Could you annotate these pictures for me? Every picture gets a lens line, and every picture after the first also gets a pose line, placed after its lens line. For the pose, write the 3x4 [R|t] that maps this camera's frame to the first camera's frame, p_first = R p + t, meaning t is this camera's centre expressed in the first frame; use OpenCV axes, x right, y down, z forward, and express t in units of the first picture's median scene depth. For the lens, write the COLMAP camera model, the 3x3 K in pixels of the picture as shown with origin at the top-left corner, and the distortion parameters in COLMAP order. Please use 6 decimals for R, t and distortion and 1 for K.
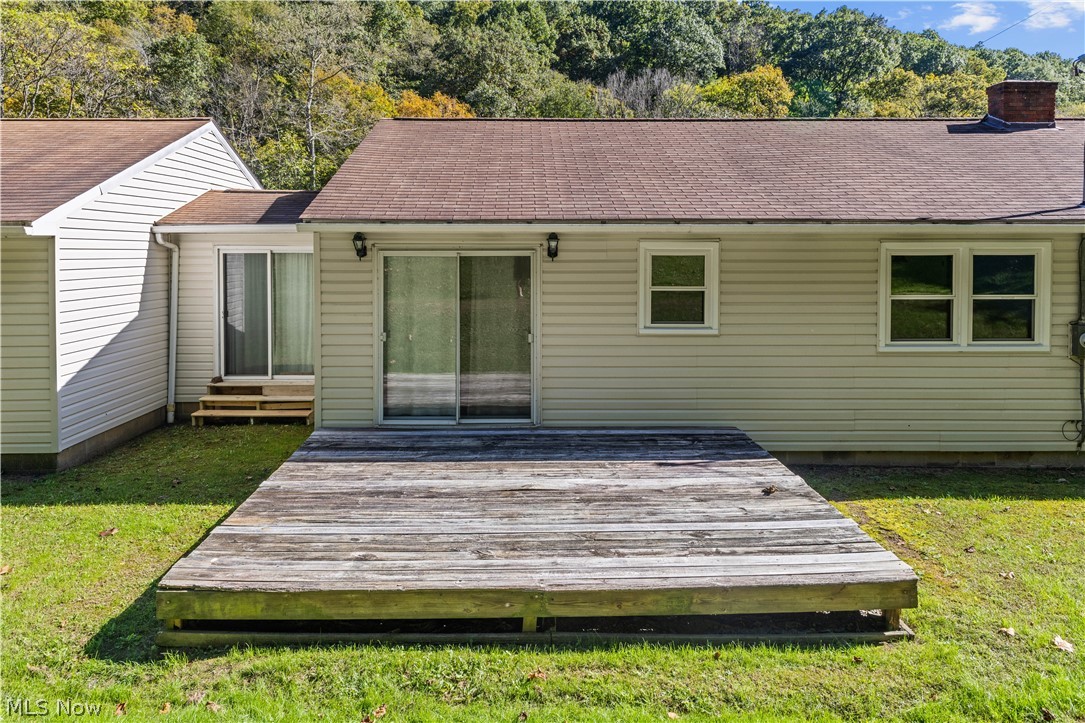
lens RADIAL K [[732.1, 0, 541.1], [0, 732.1, 313.7], [0, 0, 1]] dist [0.009608, -0.000539]
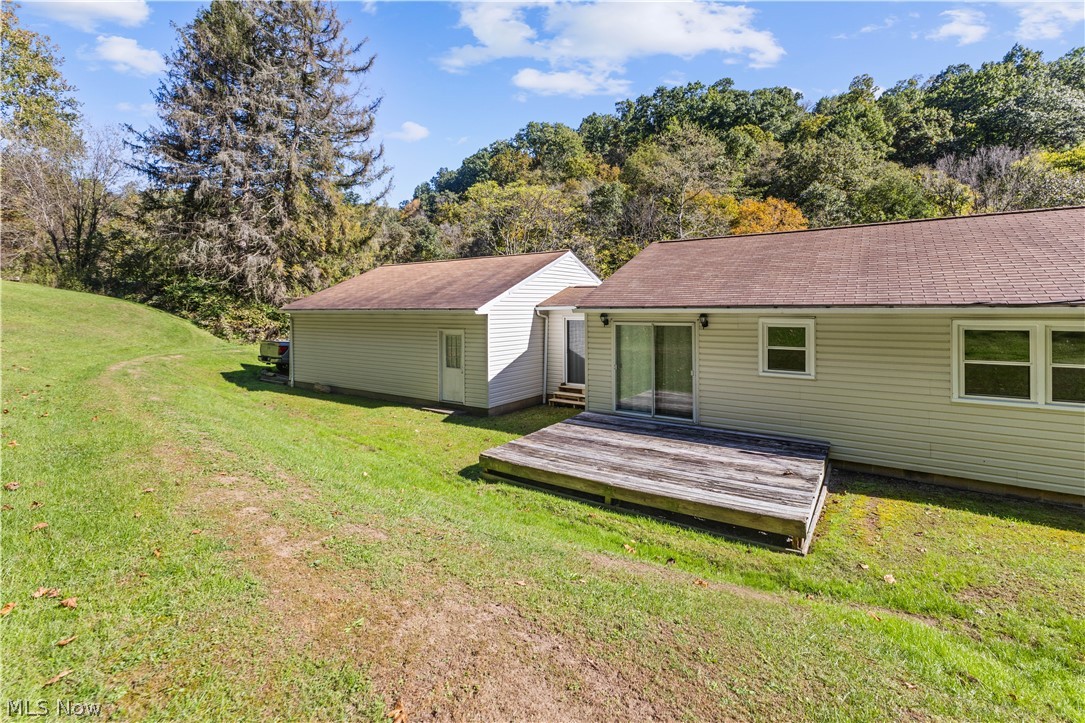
lens RADIAL K [[495.9, 0, 529.1], [0, 495.9, 377.4], [0, 0, 1]] dist [0.004623, -0.000356]
pose [[0.807911, 0.076585, -0.584306, 0.358811], [-0.047300, 0.996748, 0.065243, -0.014776], [0.587403, -0.025073, 0.808906, -0.182425]]
